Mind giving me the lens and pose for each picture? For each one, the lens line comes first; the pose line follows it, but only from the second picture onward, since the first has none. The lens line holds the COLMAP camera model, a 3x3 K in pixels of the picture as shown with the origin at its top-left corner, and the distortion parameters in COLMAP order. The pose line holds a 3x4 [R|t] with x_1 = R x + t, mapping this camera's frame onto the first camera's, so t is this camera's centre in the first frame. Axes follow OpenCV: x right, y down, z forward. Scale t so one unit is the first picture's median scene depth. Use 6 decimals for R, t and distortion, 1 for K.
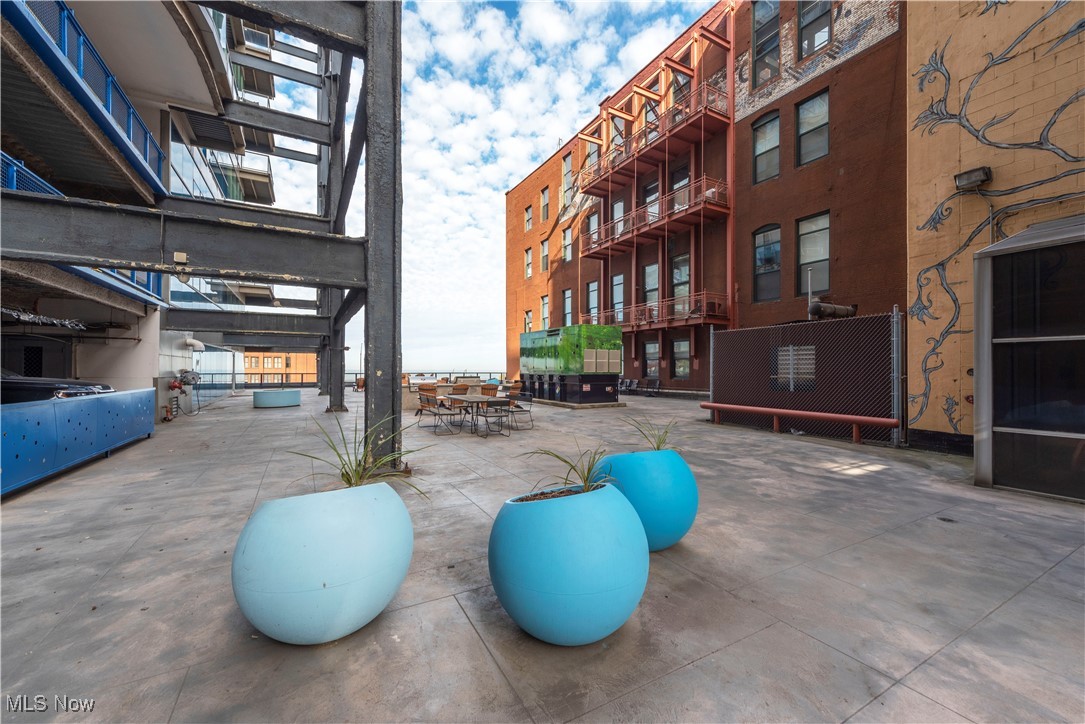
lens RADIAL K [[433.5, 0, 563.5], [0, 433.5, 361.4], [0, 0, 1]] dist [-0.001546, -0.000150]
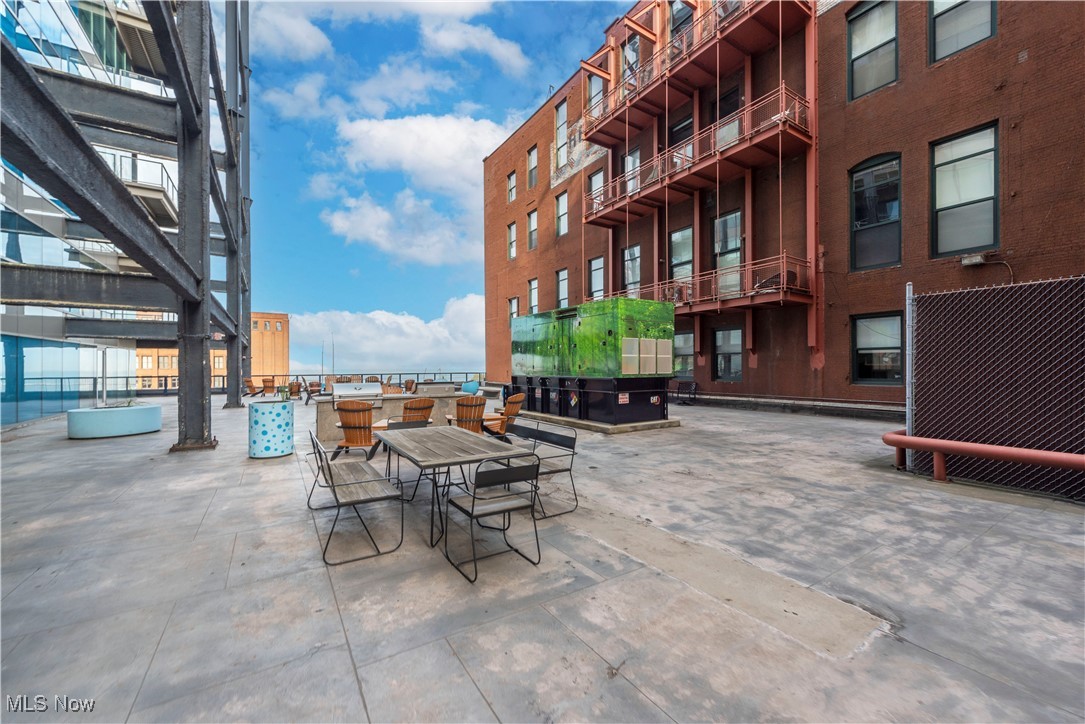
lens RADIAL K [[434.3, 0, 544.7], [0, 434.3, 365.0], [0, 0, 1]] dist [-0.008661, -0.000604]
pose [[0.999862, -0.005989, 0.015506, -0.050911], [0.005803, 0.999911, 0.011976, 0.002297], [-0.015577, -0.011884, 0.999808, 0.260879]]
